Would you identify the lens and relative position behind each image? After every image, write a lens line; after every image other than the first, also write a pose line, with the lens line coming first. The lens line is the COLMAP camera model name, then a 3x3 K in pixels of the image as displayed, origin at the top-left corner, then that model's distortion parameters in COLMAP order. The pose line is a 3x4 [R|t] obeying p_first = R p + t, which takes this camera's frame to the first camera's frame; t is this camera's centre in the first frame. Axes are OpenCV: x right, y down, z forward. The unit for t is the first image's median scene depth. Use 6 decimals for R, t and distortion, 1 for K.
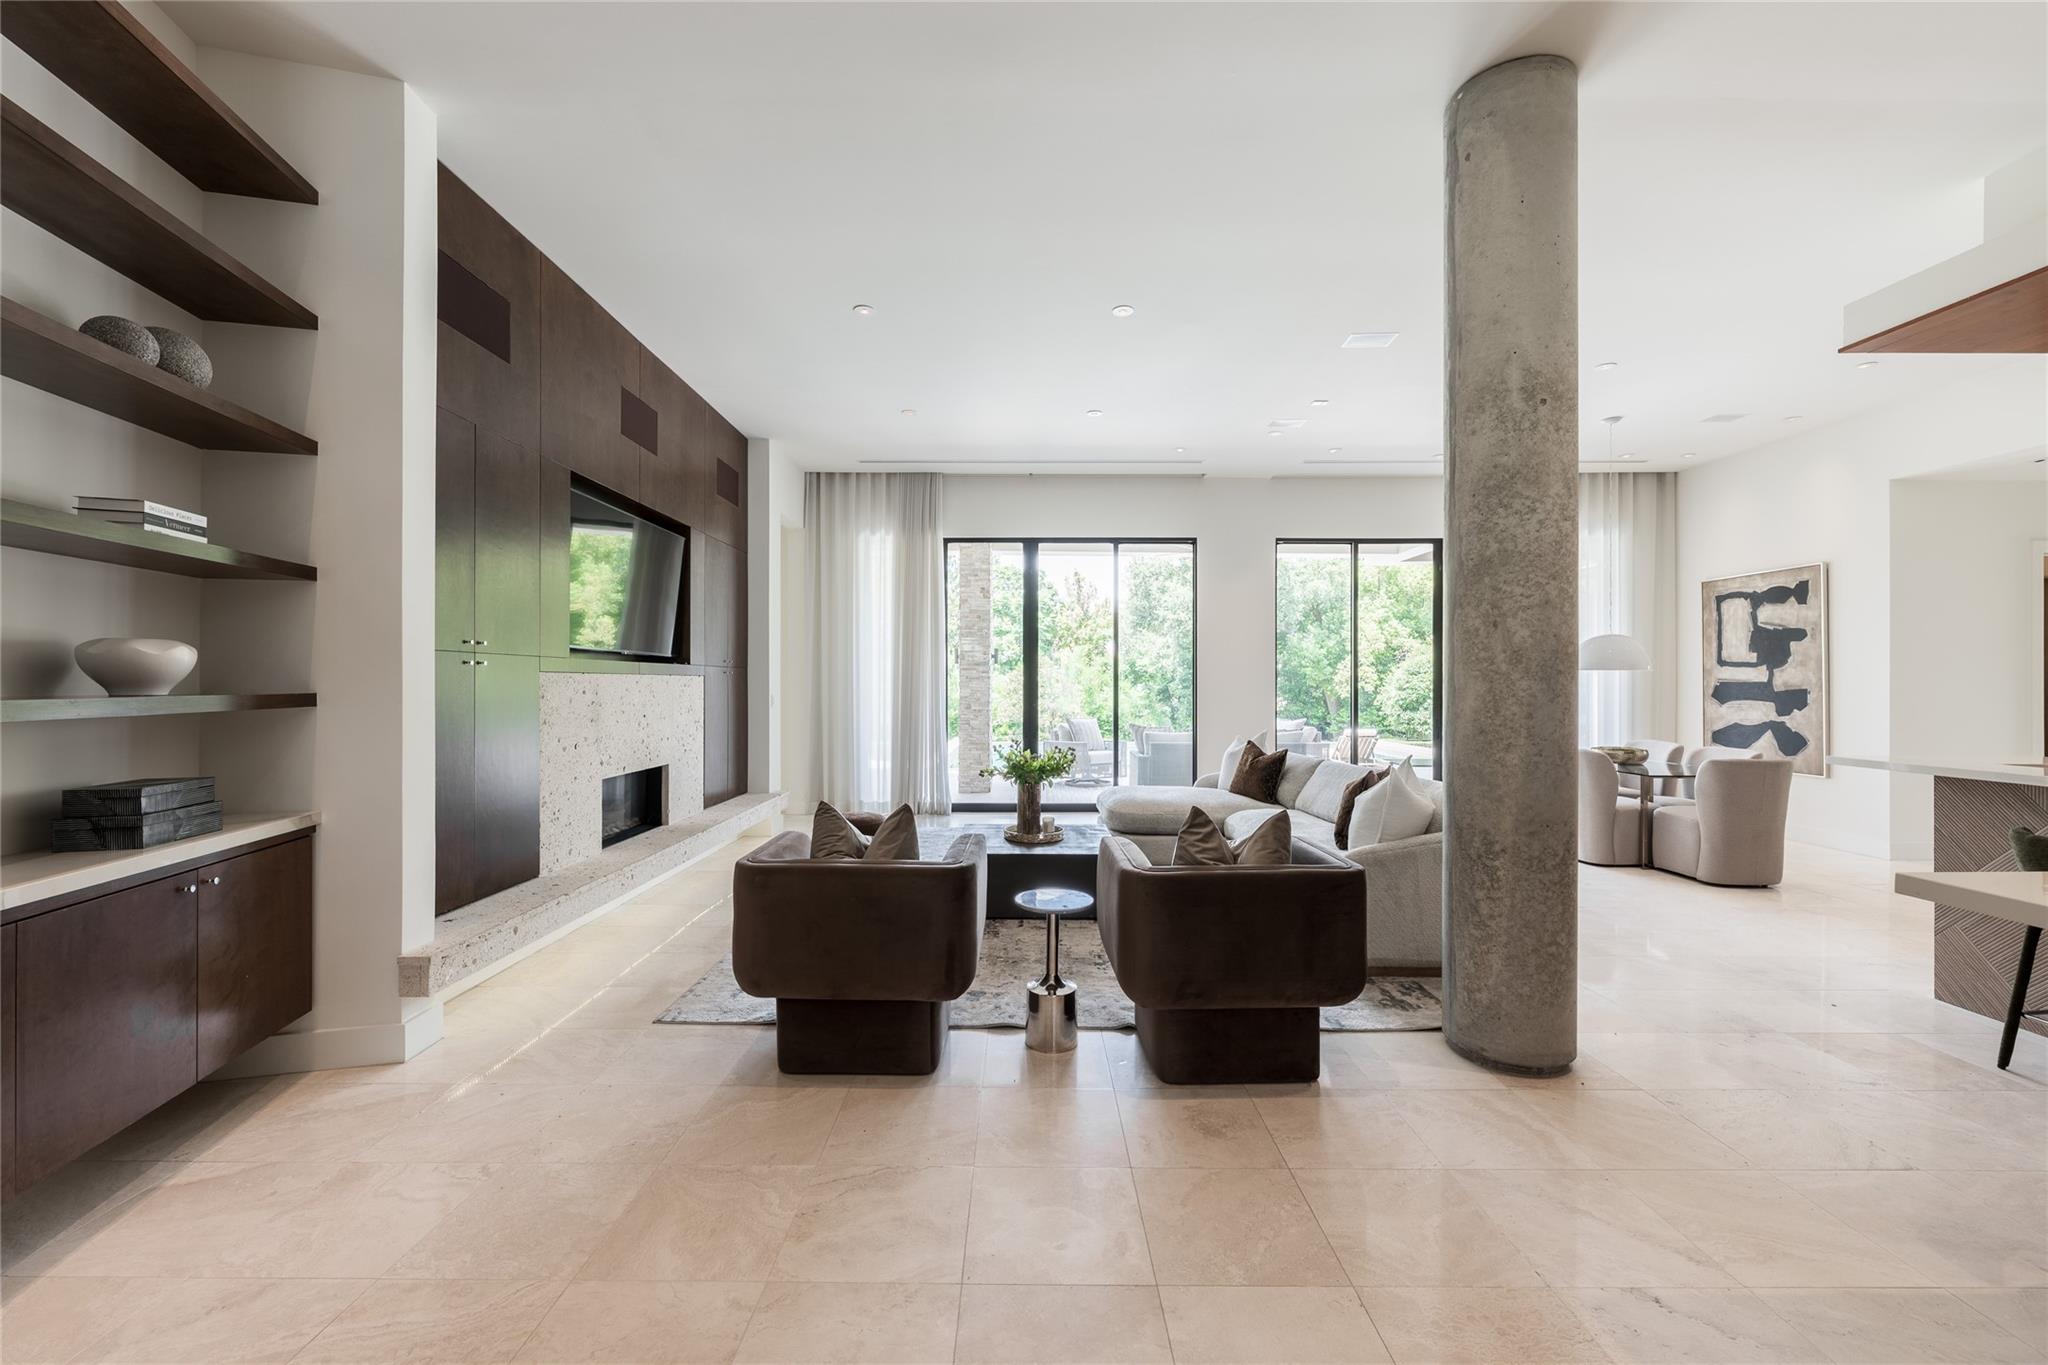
lens RADIAL K [[808.5, 0, 1024.1], [0, 808.5, 679.6], [0, 0, 1]] dist [0.000559, -0.000589]
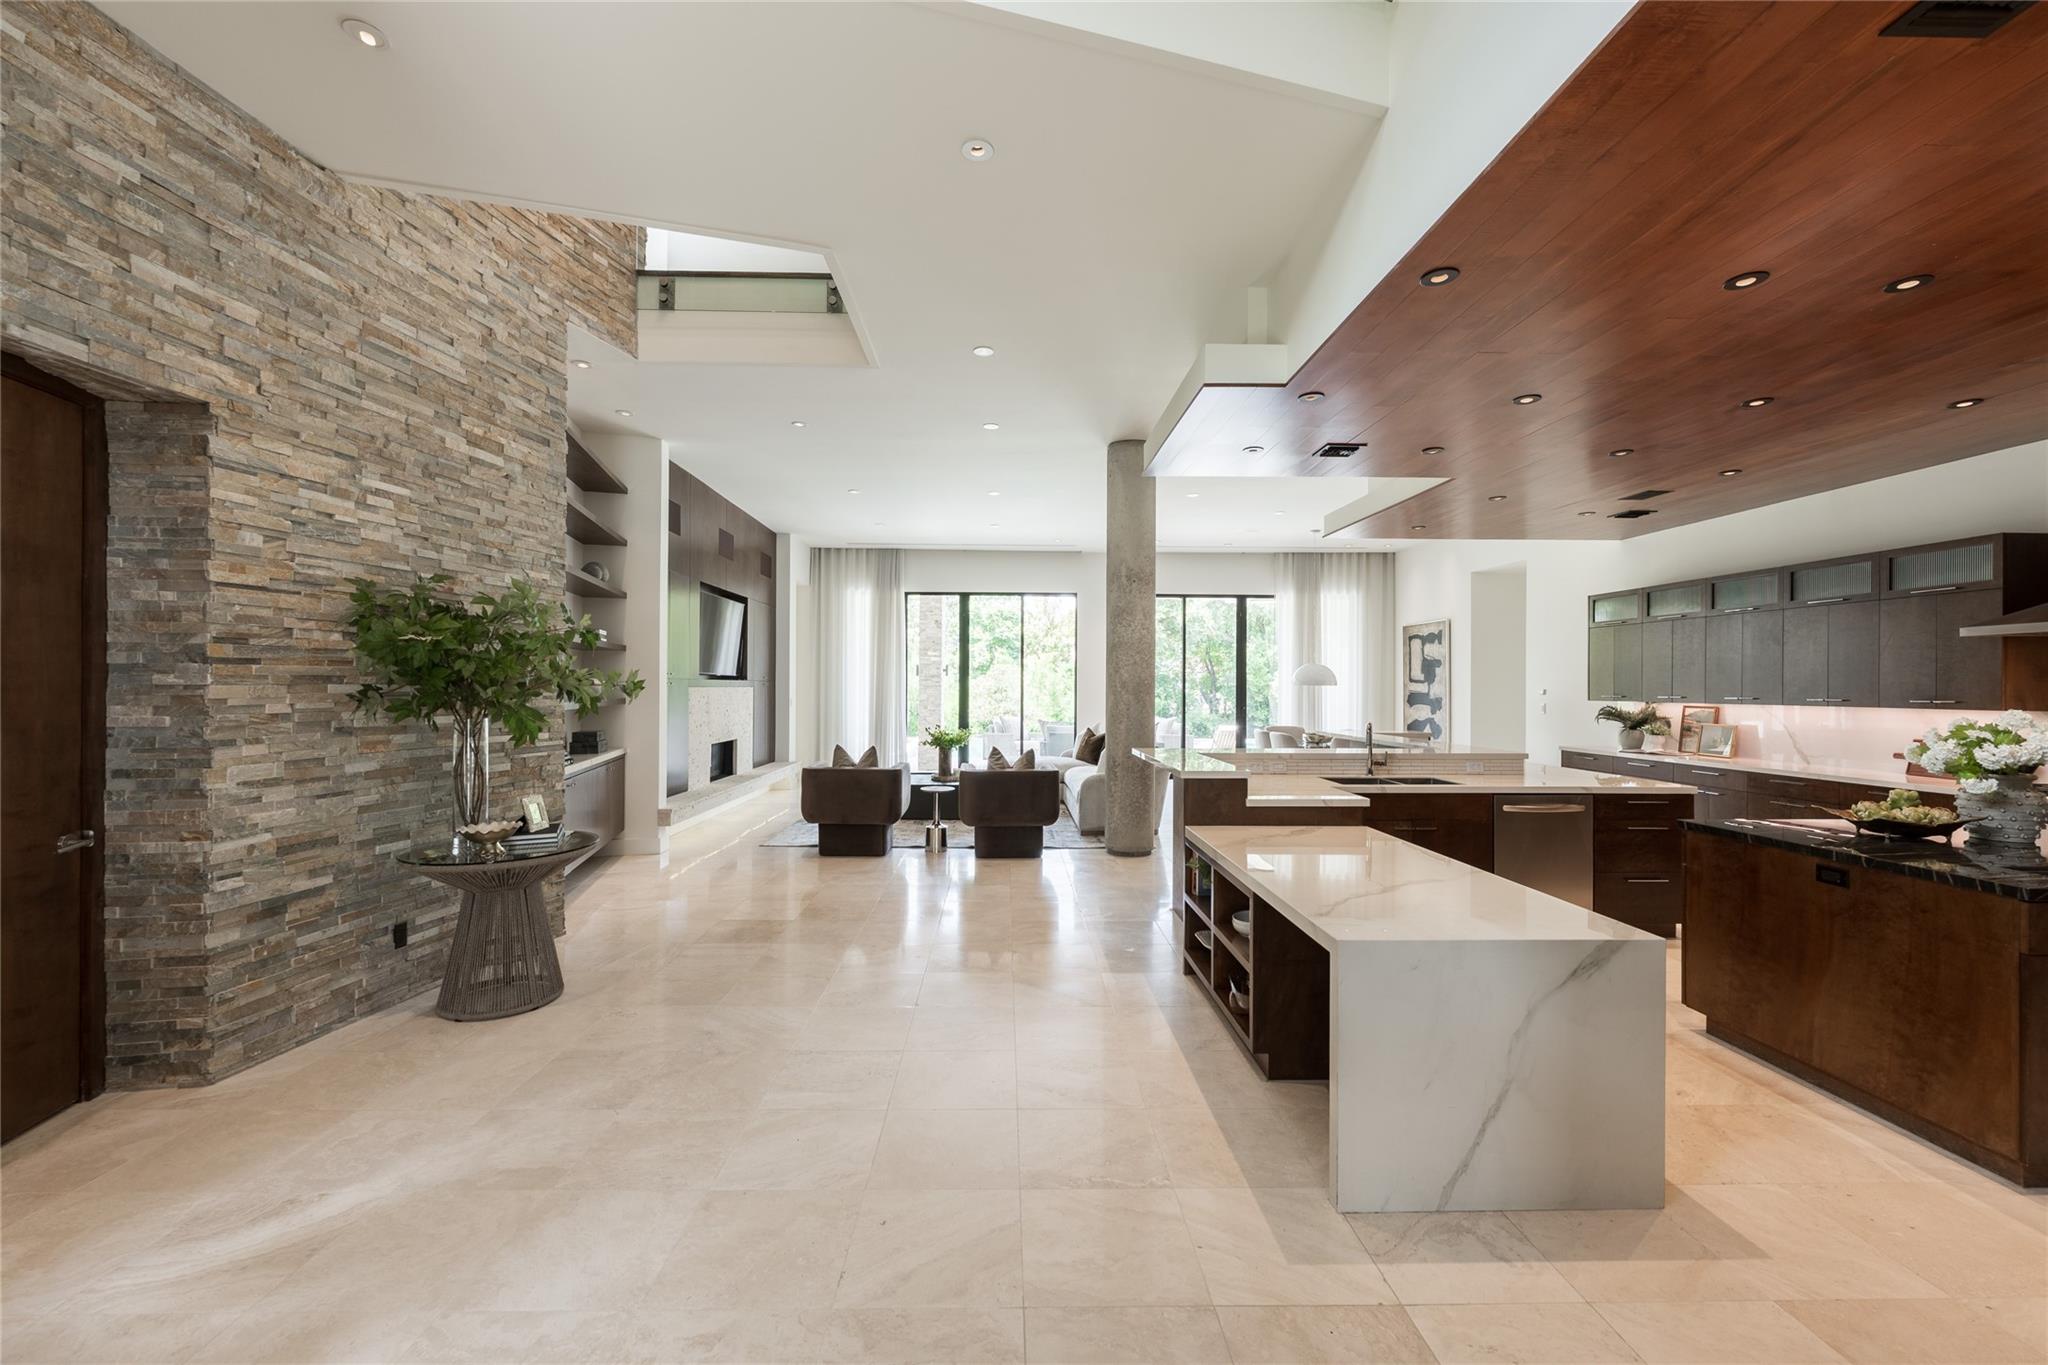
lens RADIAL K [[808.5, 0, 1023.9], [0, 808.5, 684.3], [0, 0, 1]] dist [0.000559, -0.000589]
pose [[0.999698, 0.004558, 0.024162, 0.096718], [-0.004601, 0.999988, 0.001714, -0.013035], [-0.024154, -0.001824, 0.999707, -0.561311]]
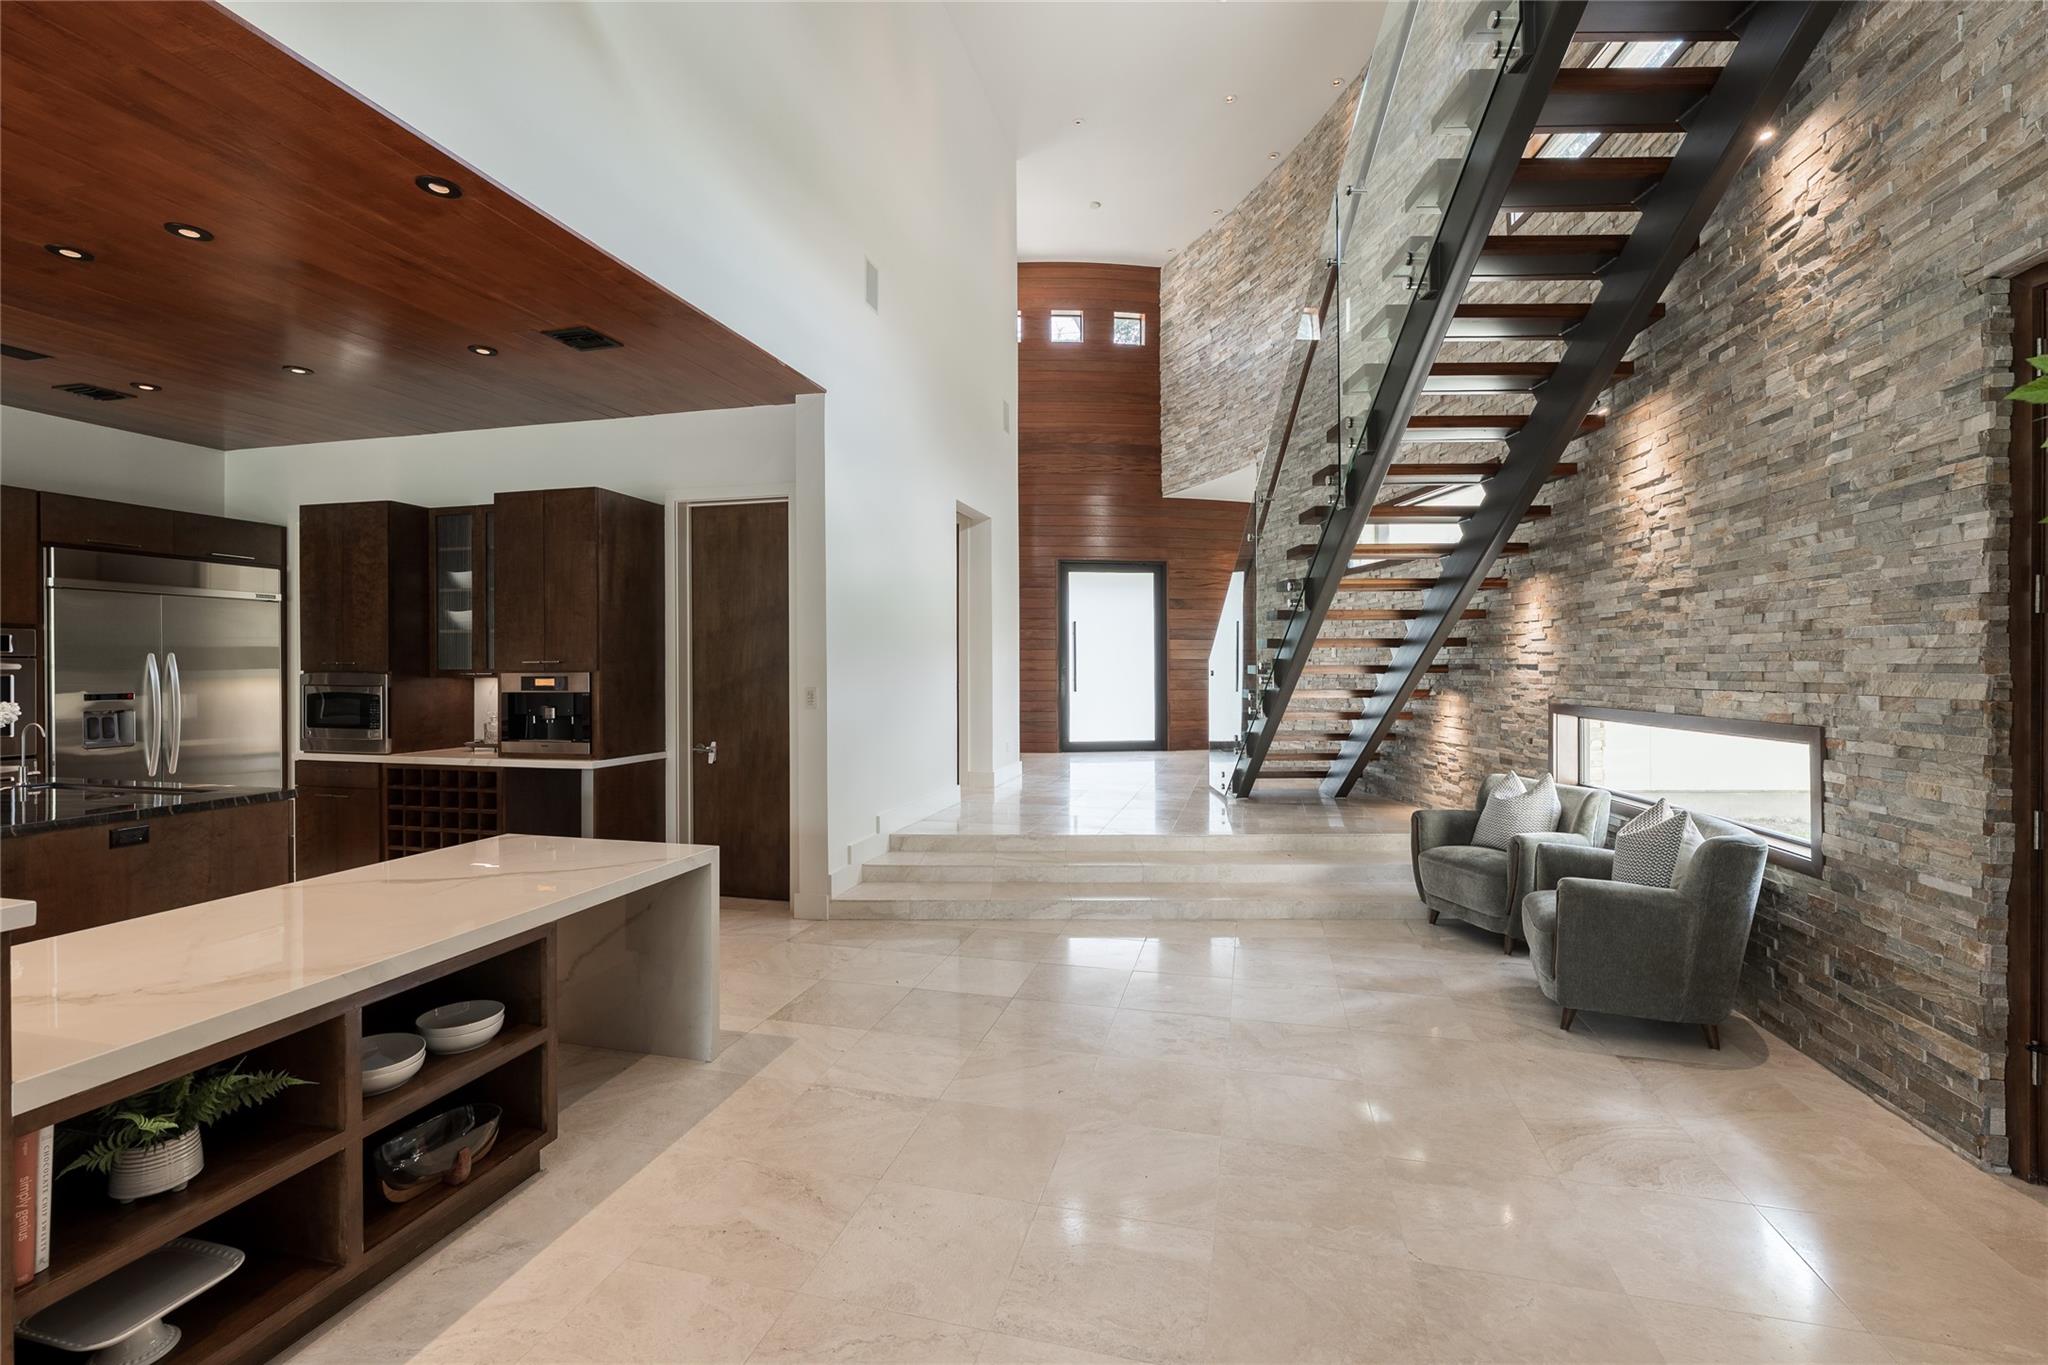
lens RADIAL K [[865.4, 0, 1030.1], [0, 865.4, 672.8], [0, 0, 1]] dist [0.001065, -0.001127]
pose [[-0.967668, -0.001099, 0.252225, -0.033289], [-0.000762, 0.999999, 0.001433, -0.001899], [-0.252226, 0.001195, -0.967668, 0.123805]]
